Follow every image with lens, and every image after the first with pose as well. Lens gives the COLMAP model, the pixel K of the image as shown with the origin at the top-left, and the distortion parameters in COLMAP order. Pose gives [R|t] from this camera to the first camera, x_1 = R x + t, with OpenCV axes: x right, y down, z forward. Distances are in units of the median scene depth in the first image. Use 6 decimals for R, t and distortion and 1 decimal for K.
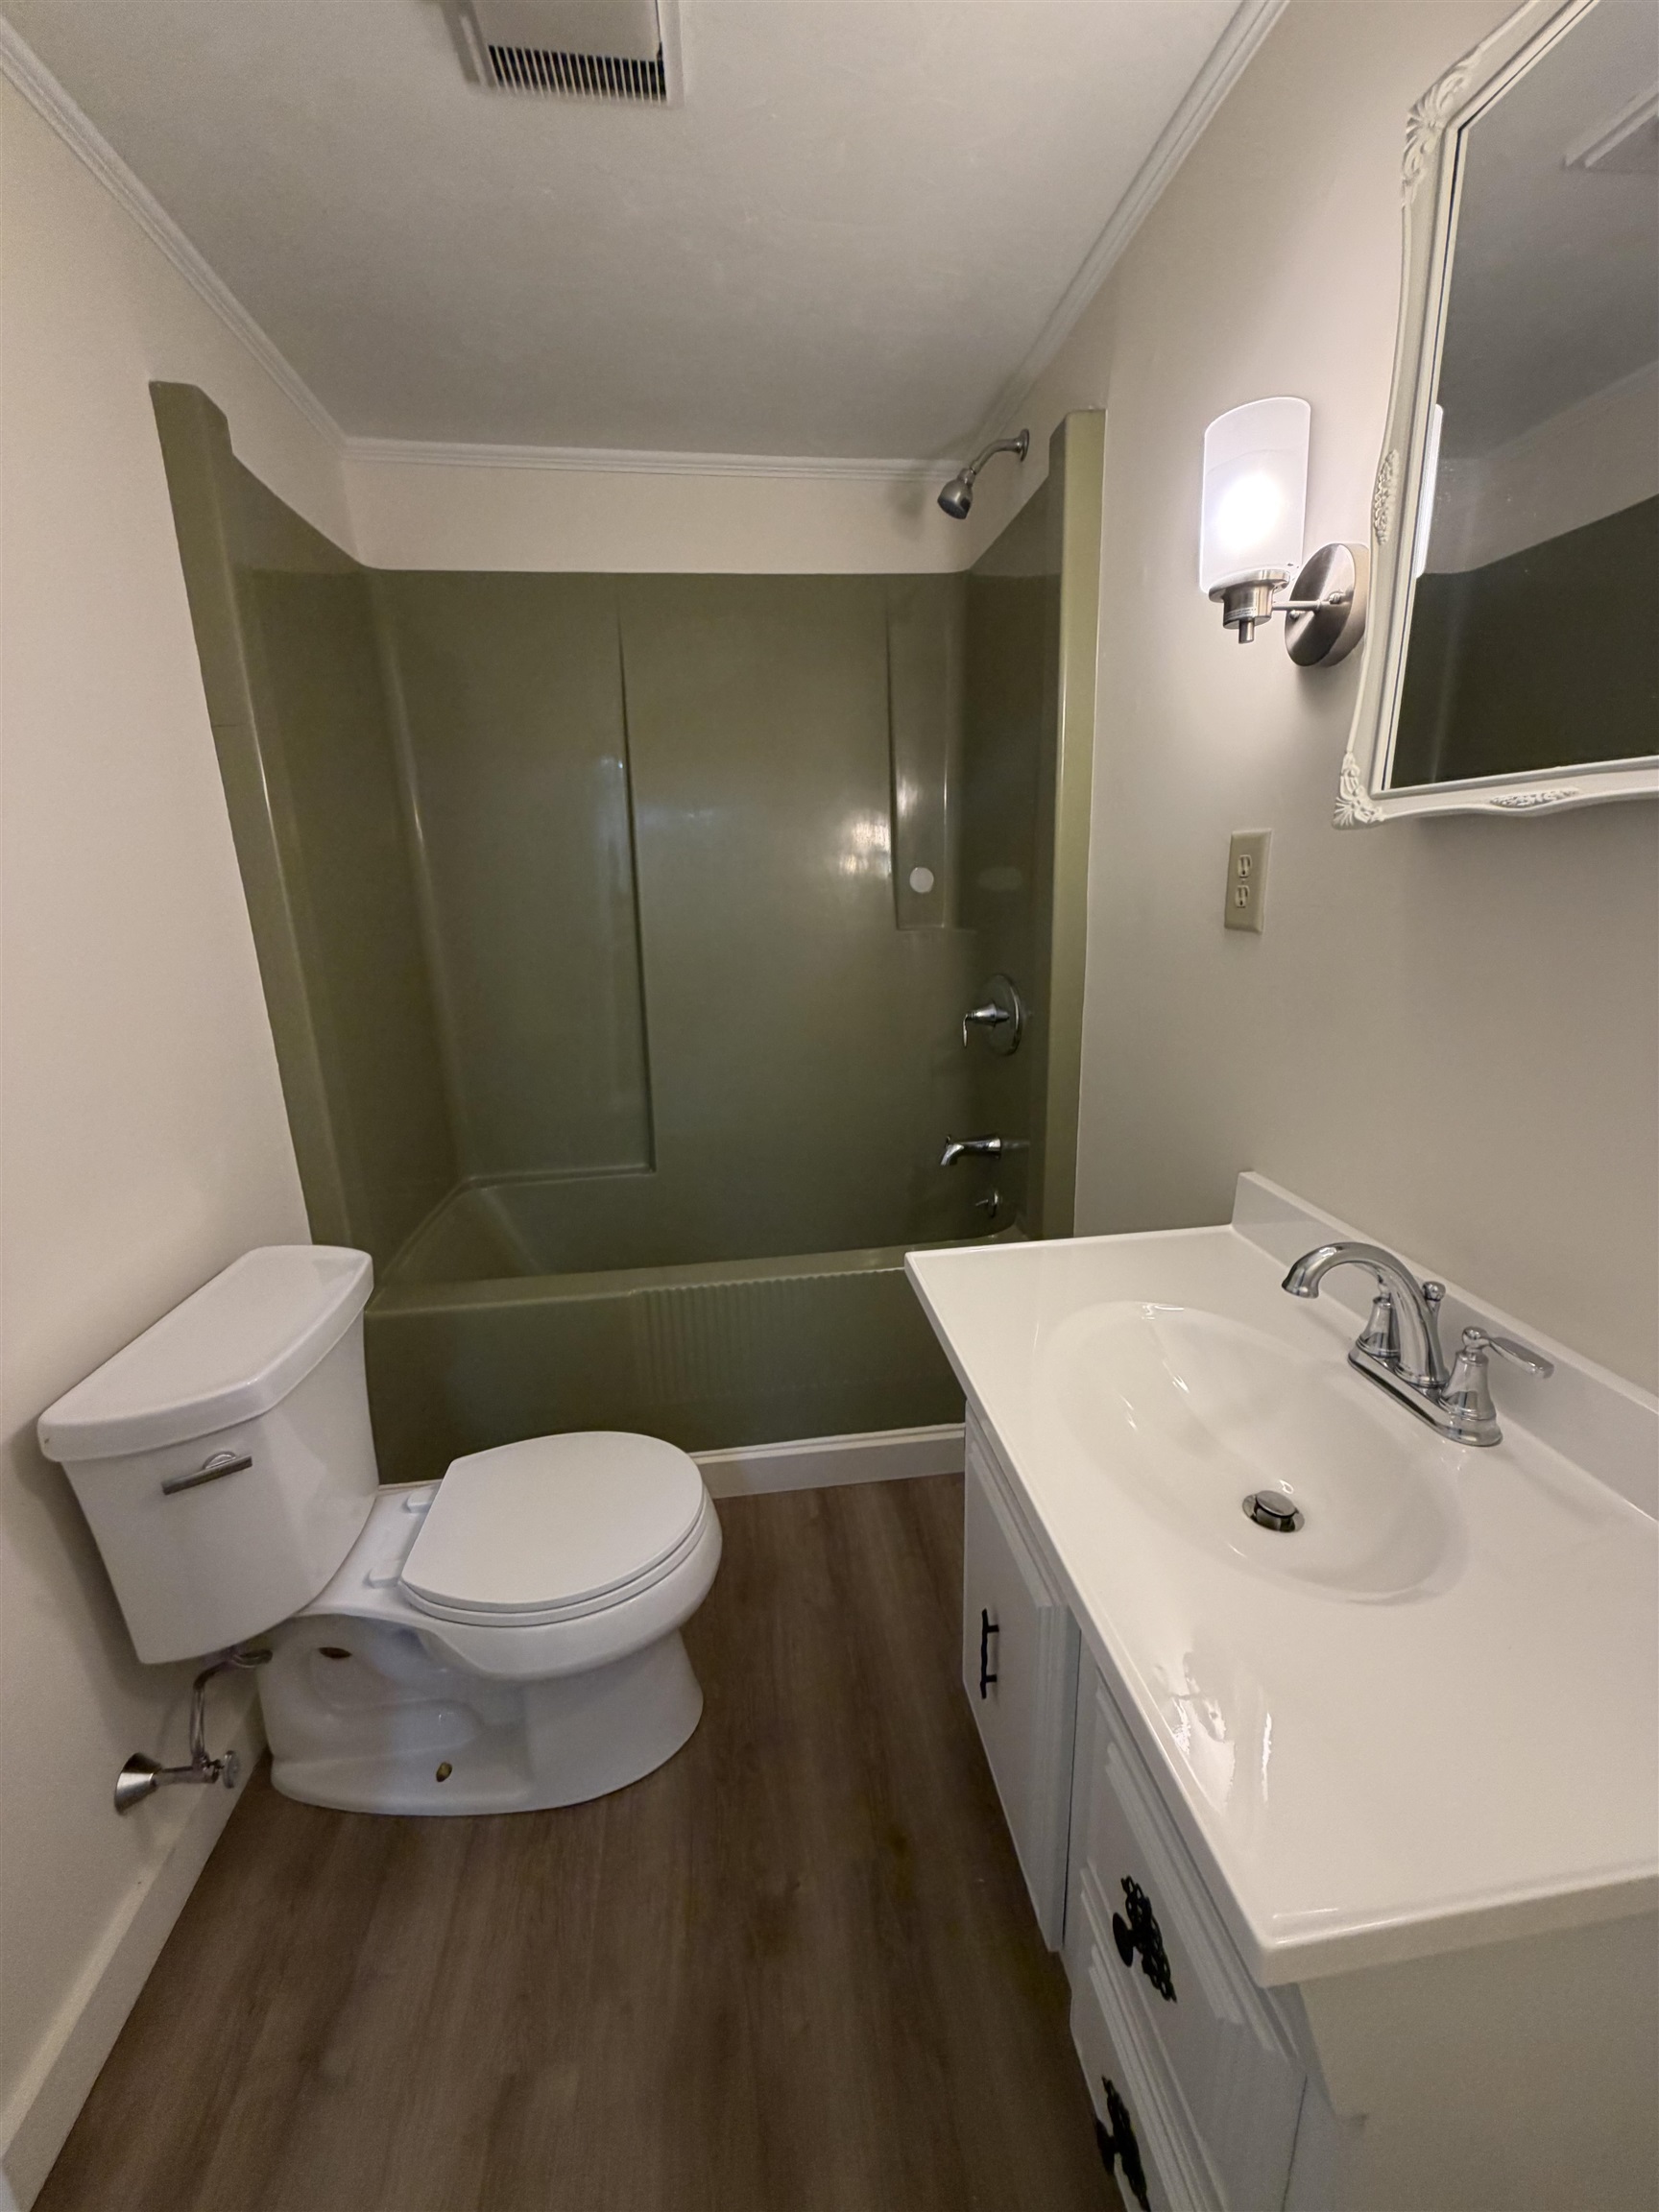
lens RADIAL K [[875.4, 0, 829.5], [0, 875.4, 1106.0], [0, 0, 1]] dist [-0.000695, -0.000176]
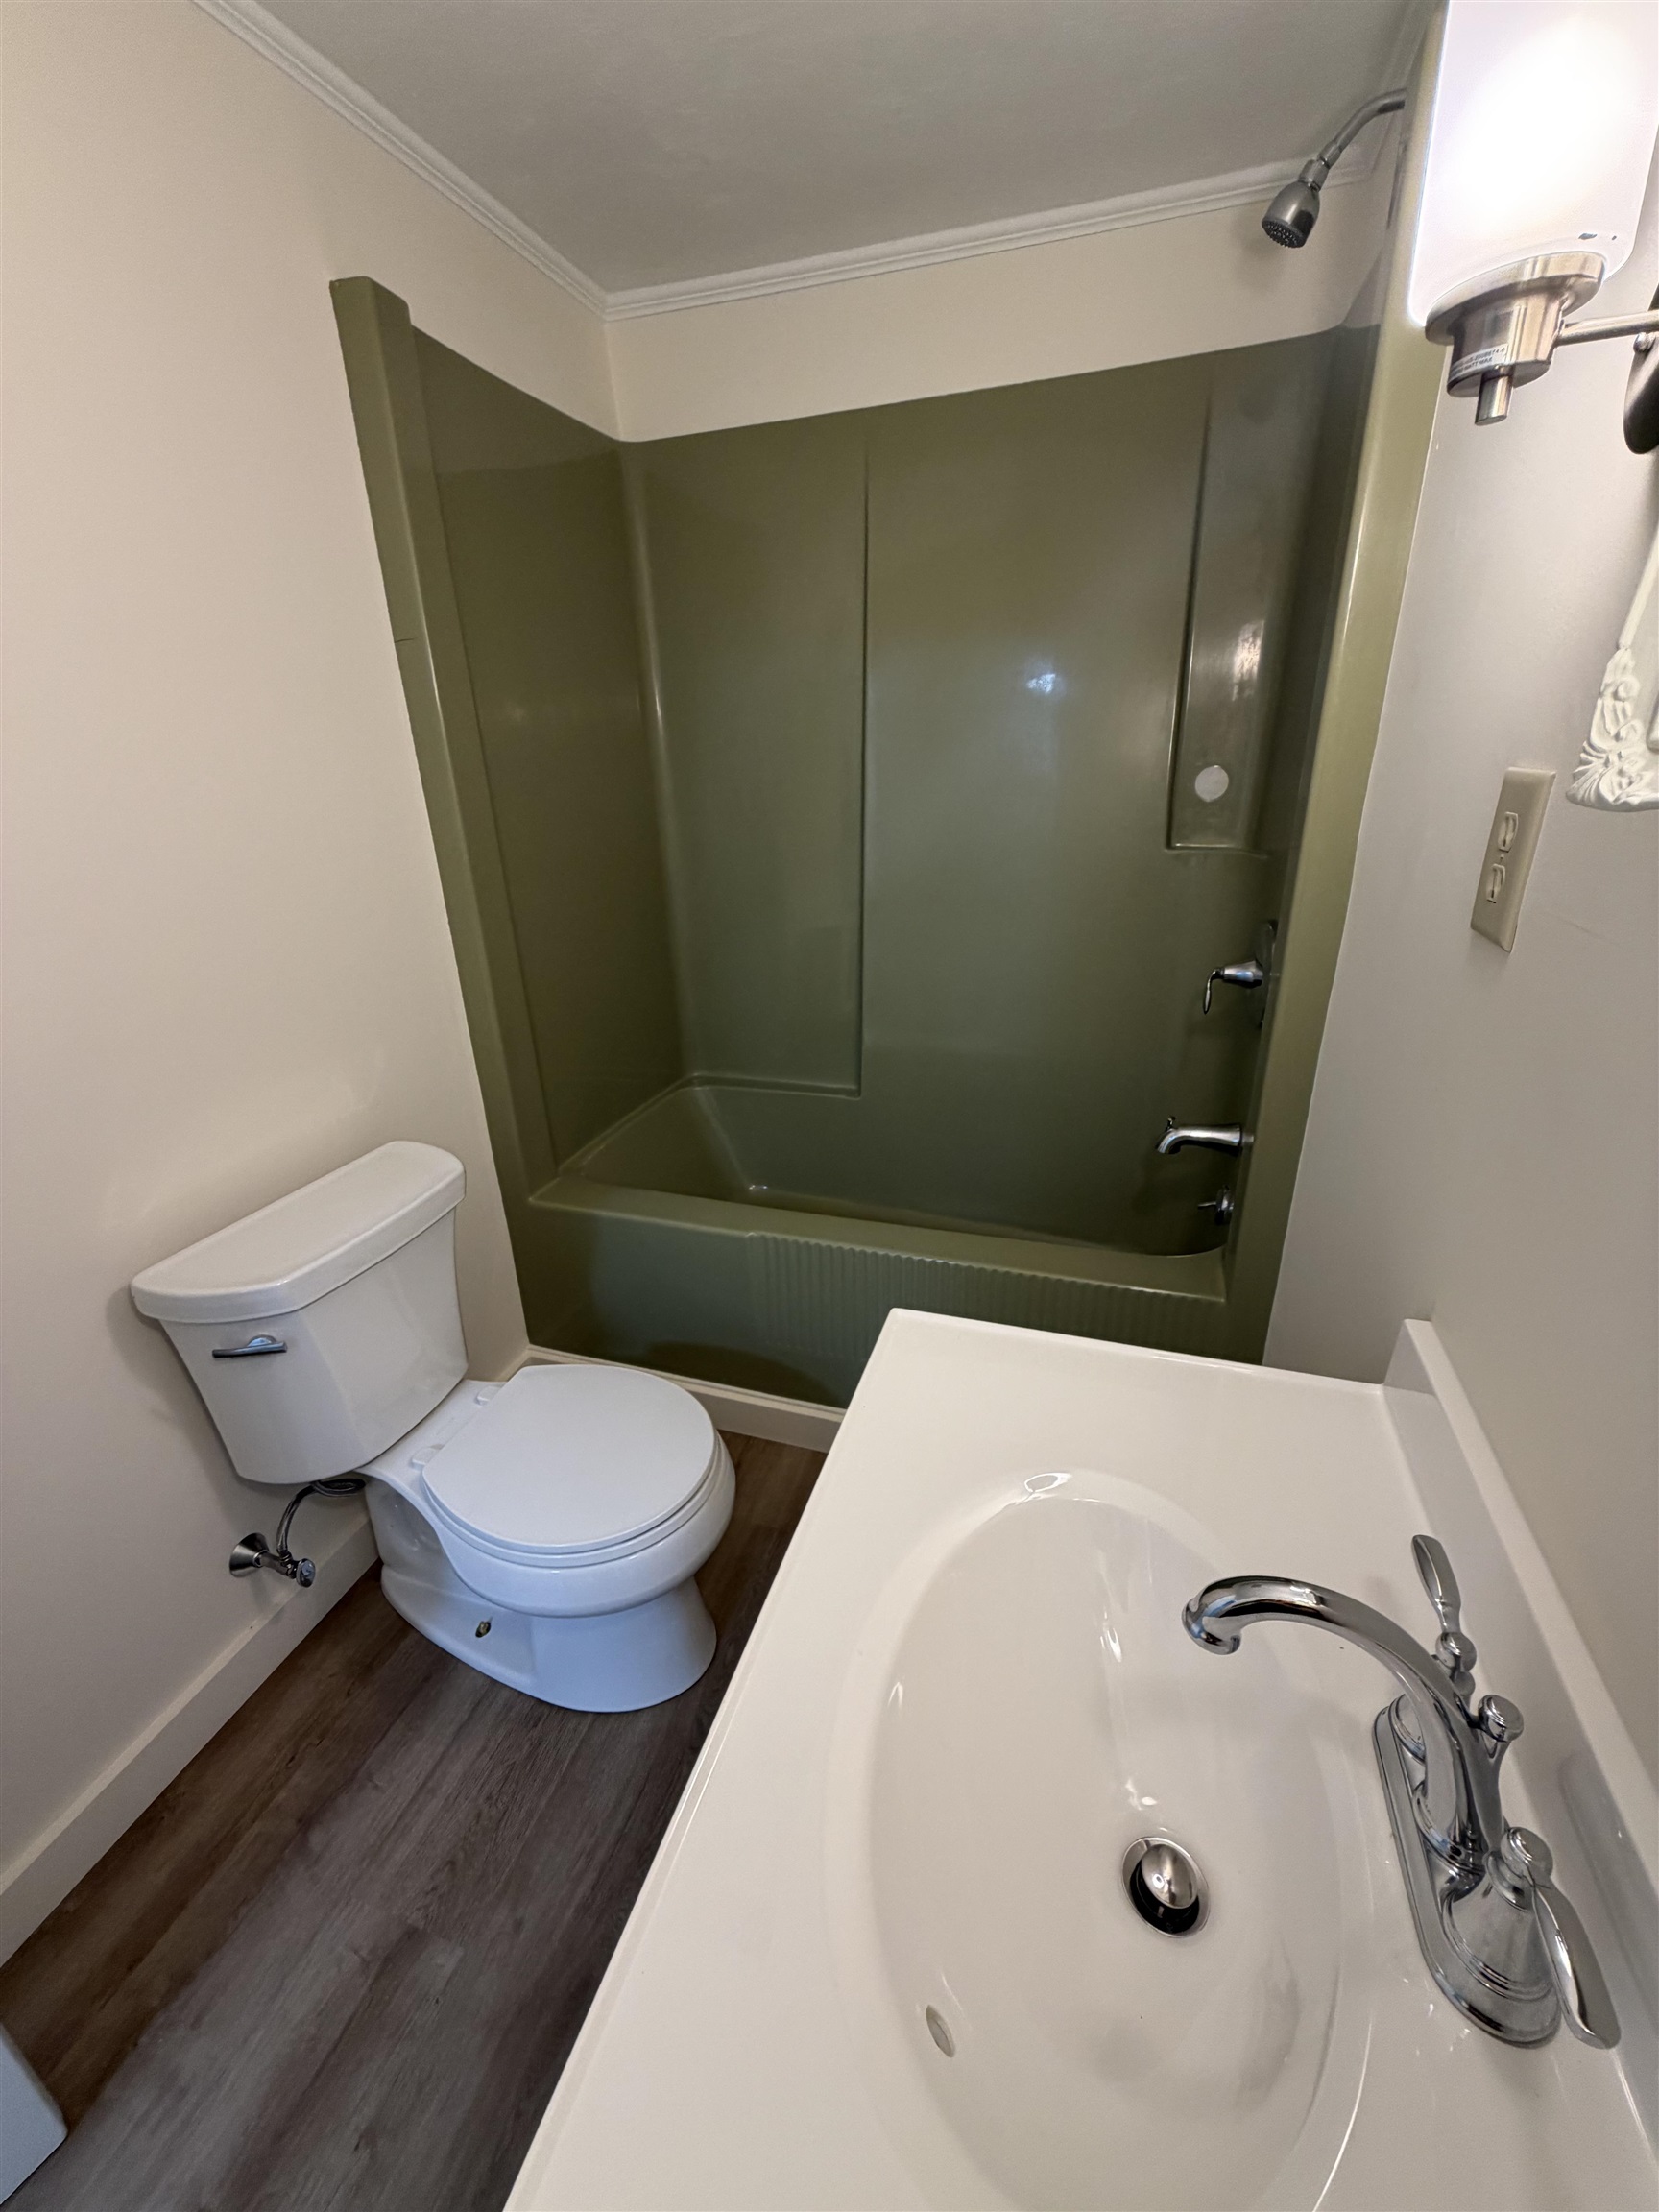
lens RADIAL K [[875.4, 0, 829.5], [0, 875.4, 1106.0], [0, 0, 1]] dist [-0.000695, -0.000176]
pose [[0.902008, 0.165056, -0.398921, 0.324623], [-0.107492, 0.980793, 0.162756, -0.139929], [0.418123, -0.103927, 0.902426, 0.263271]]
